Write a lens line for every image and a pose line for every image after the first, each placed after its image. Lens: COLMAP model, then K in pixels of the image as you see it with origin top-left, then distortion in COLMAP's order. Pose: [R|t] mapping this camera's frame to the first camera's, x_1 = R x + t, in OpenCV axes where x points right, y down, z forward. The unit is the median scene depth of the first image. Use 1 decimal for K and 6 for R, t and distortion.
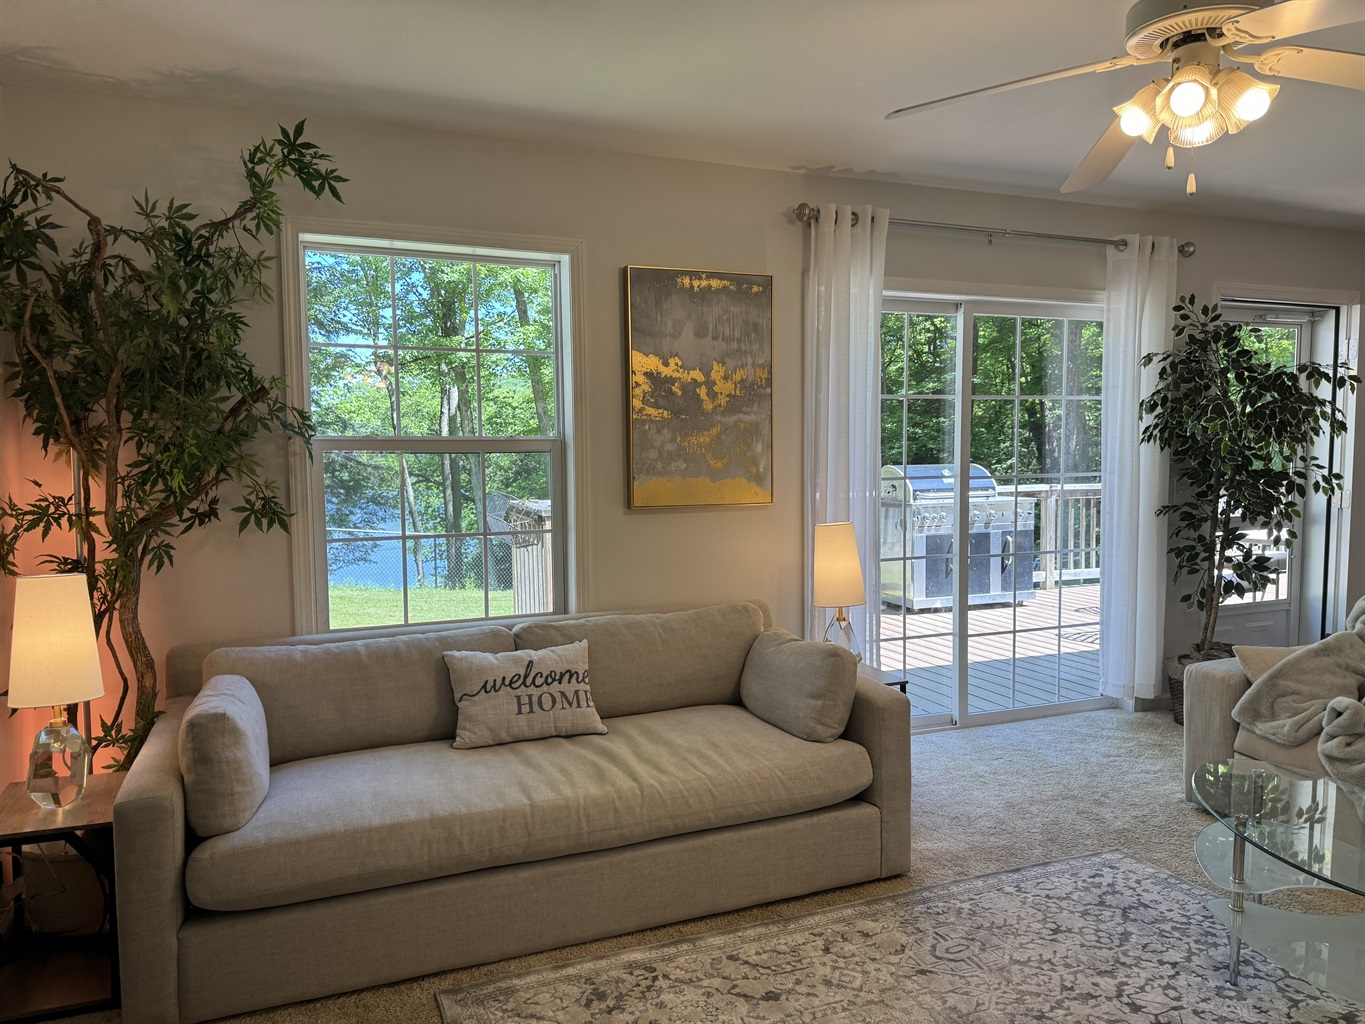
lens RADIAL K [[958.3, 0, 692.9], [0, 958.3, 514.9], [0, 0, 1]] dist [0.107155, -0.145138]
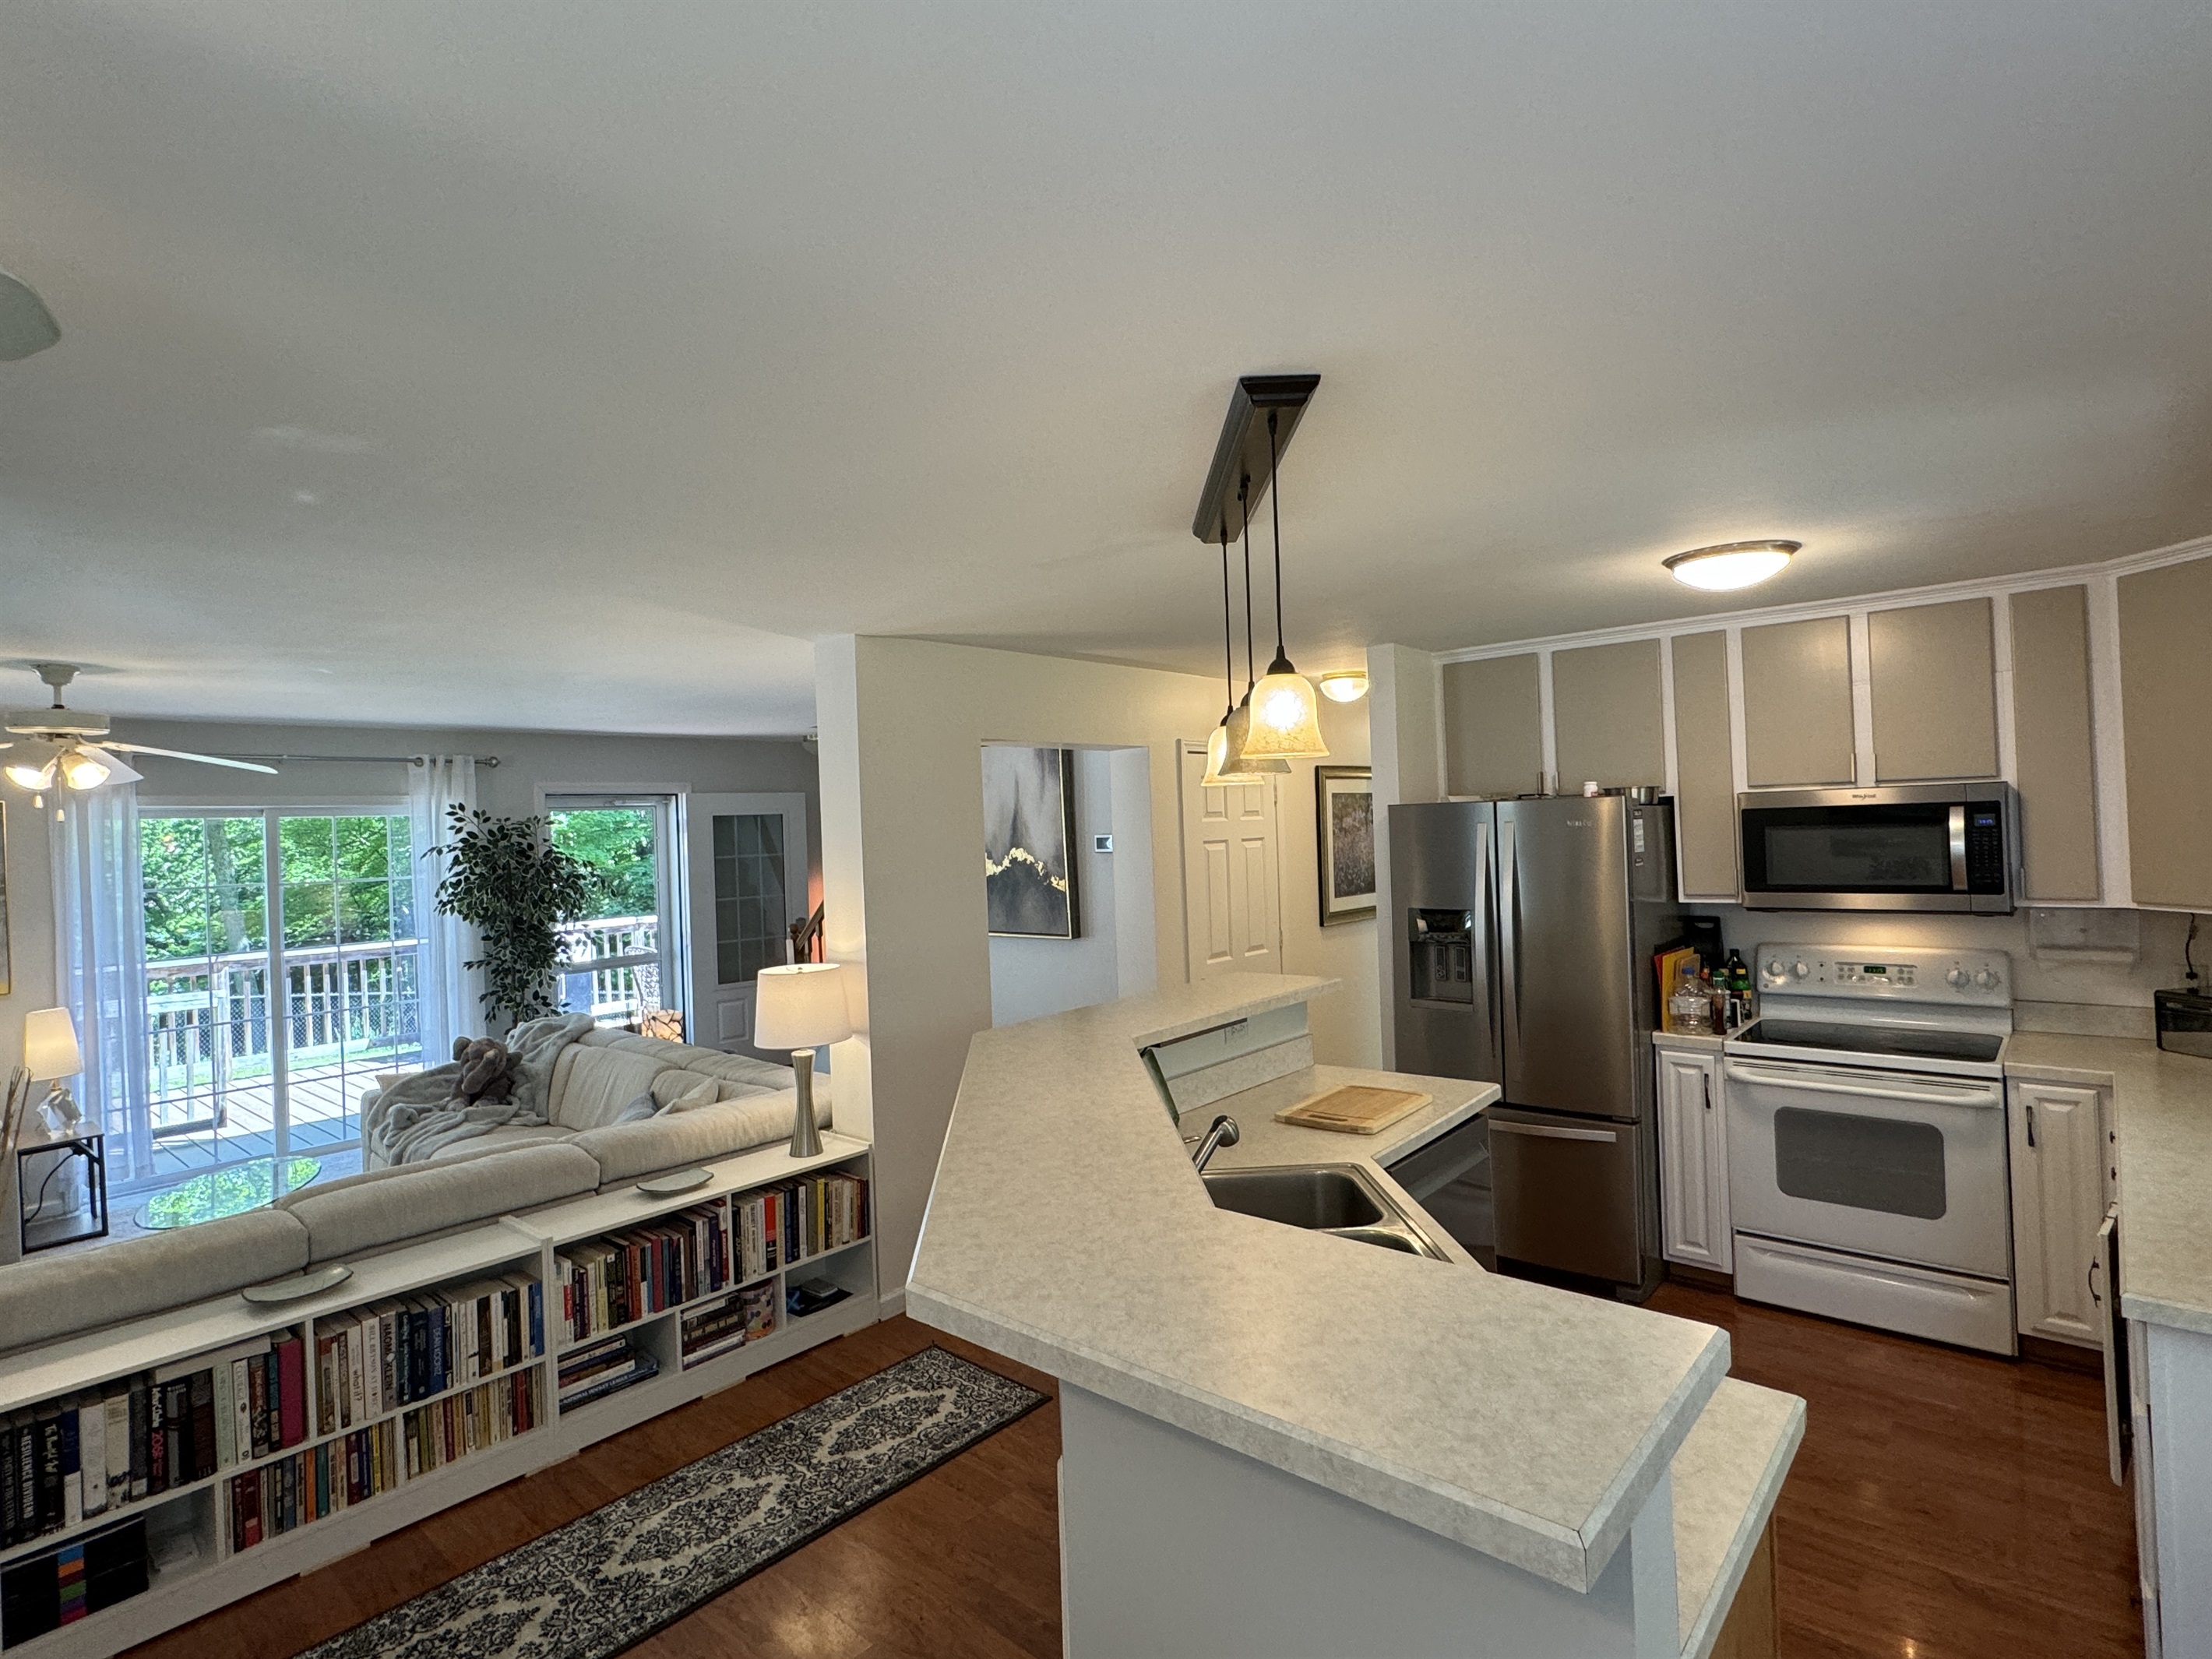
lens RADIAL K [[1117.3, 0, 1082.4], [0, 1117.3, 823.2], [0, 0, 1]] dist [0.016779, -0.011256]
pose [[0.902799, -0.023756, 0.429406, 0.864482], [0.060062, 0.995652, -0.071195, -0.056052], [-0.425847, 0.090066, 0.900301, -1.017692]]
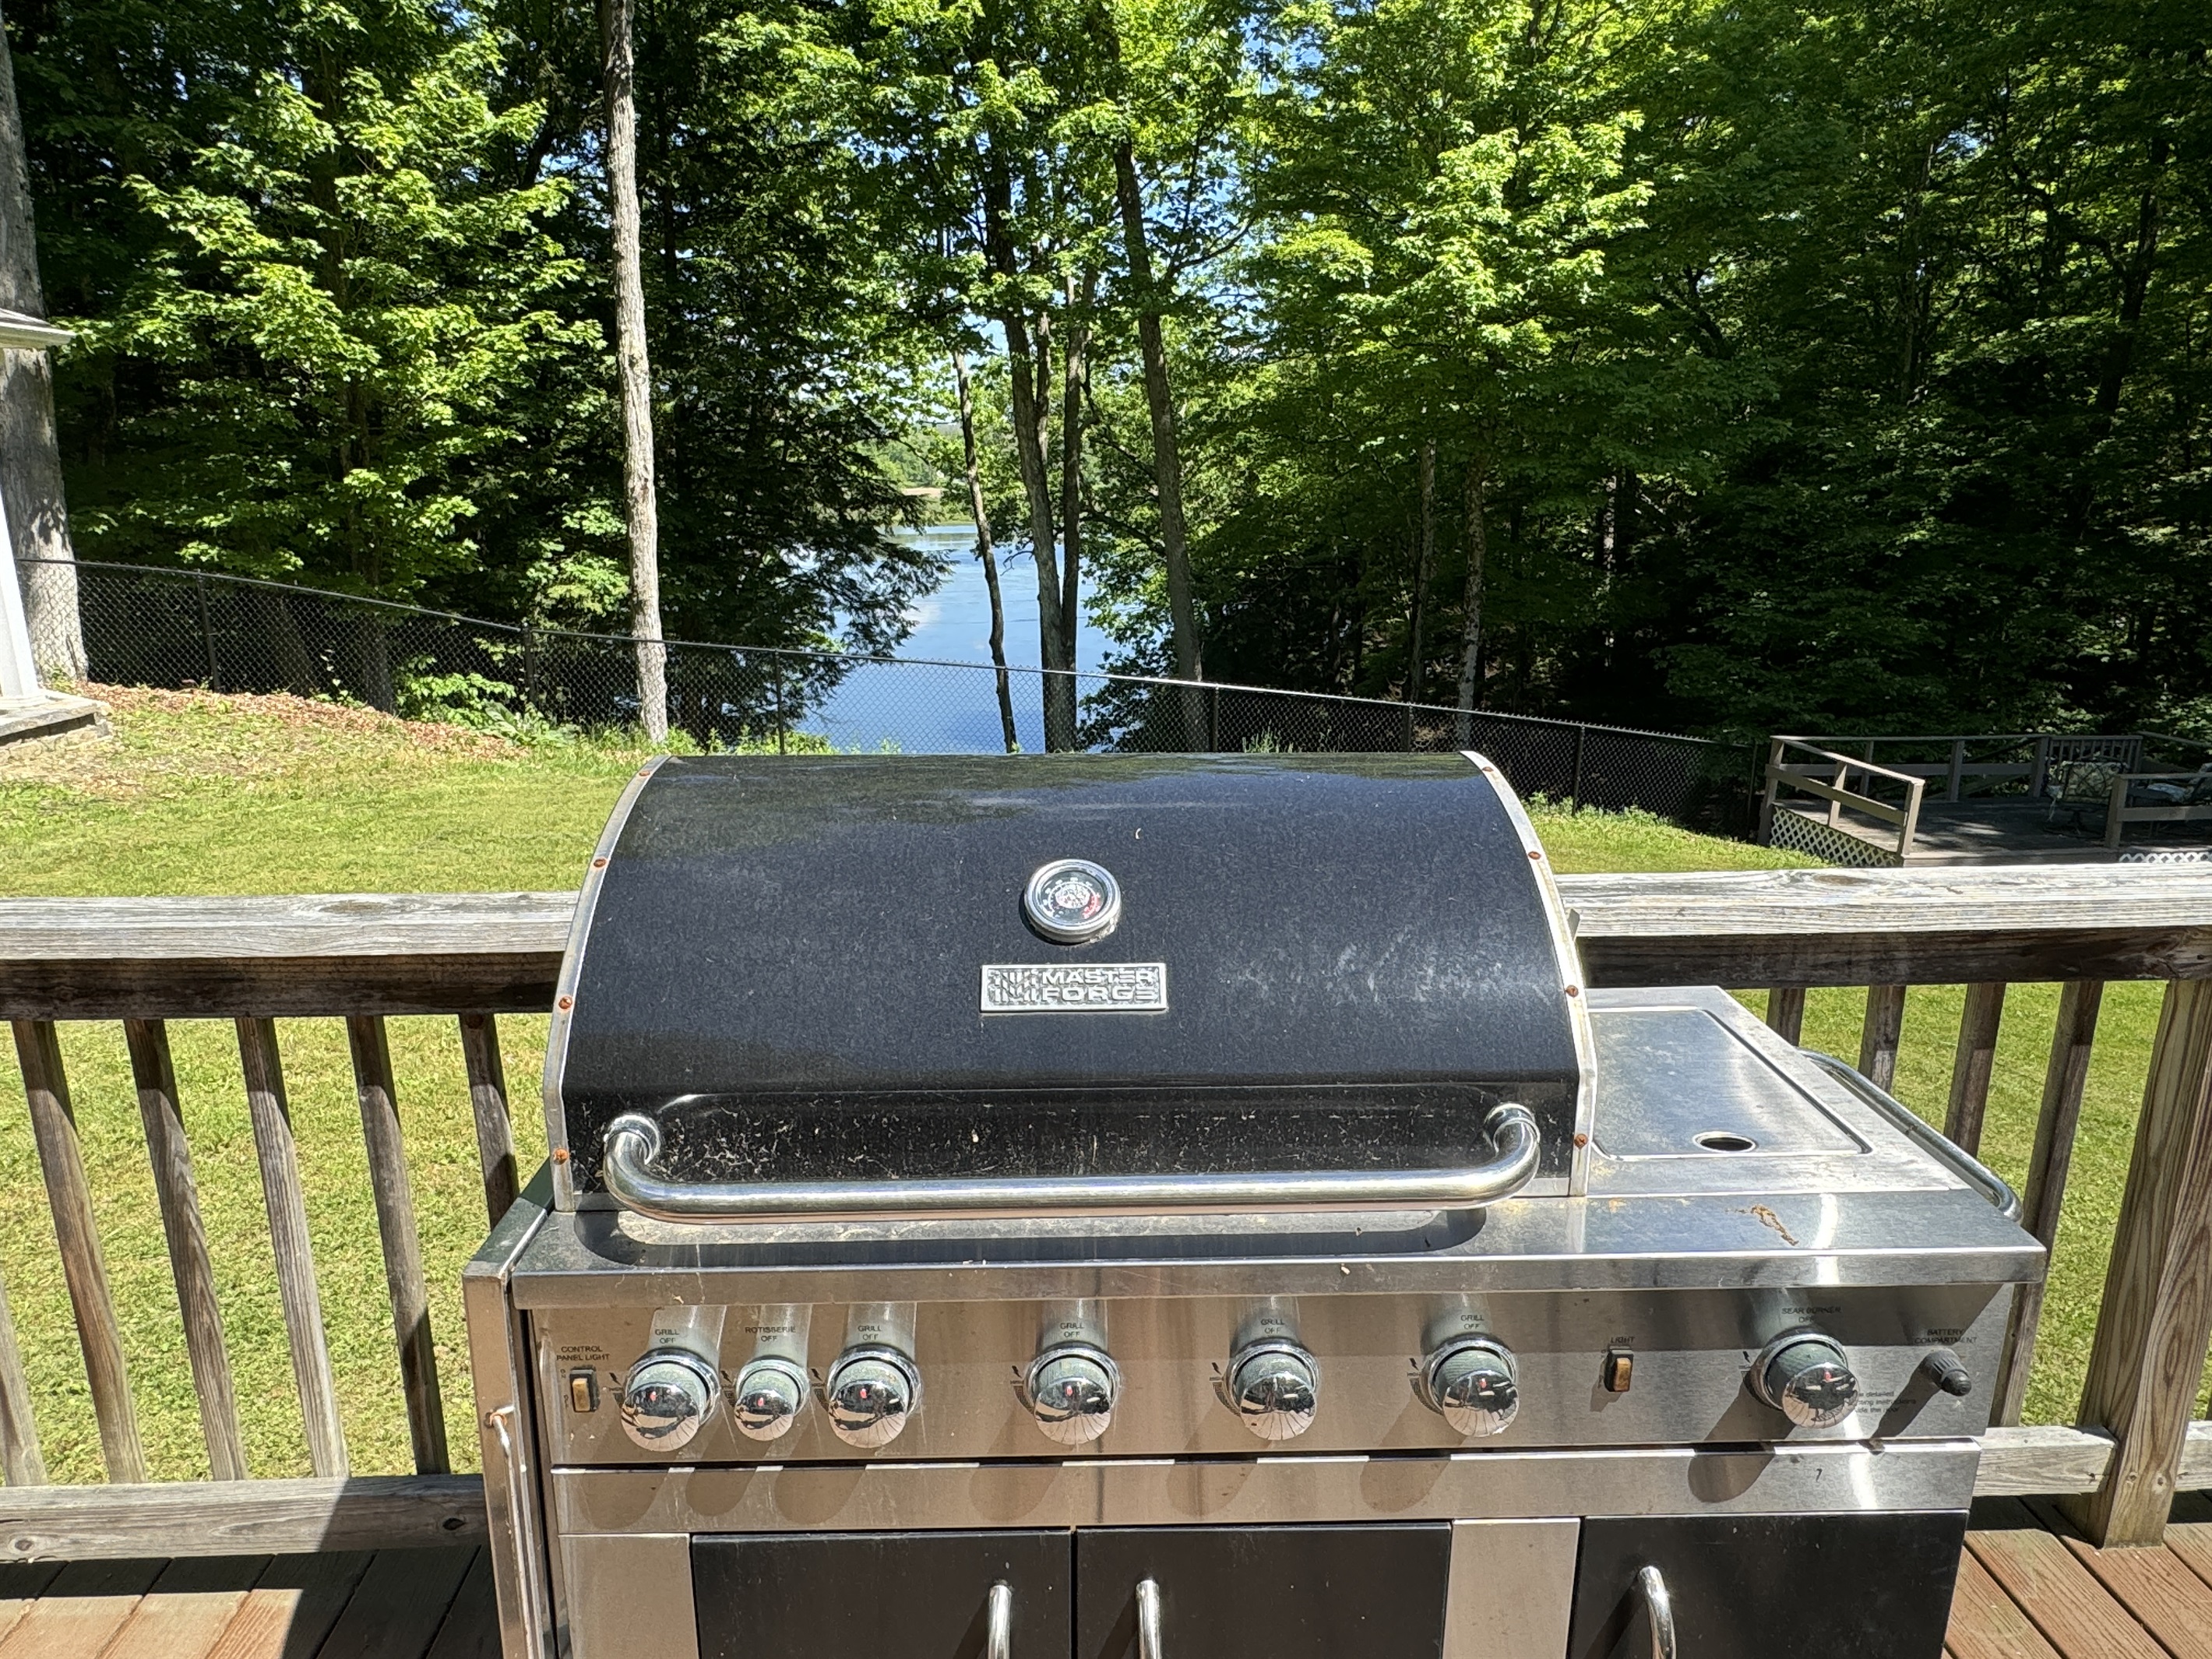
lens RADIAL K [[1395.1, 0, 1106.0], [0, 1395.1, 829.5], [0, 0, 1]] dist [-0.000996, -0.000142]
pose [[0.942703, 0.091630, -0.320803, 0.859753], [-0.031174, 0.981531, 0.188744, -0.216833], [0.332173, -0.167929, 0.928149, 2.362571]]
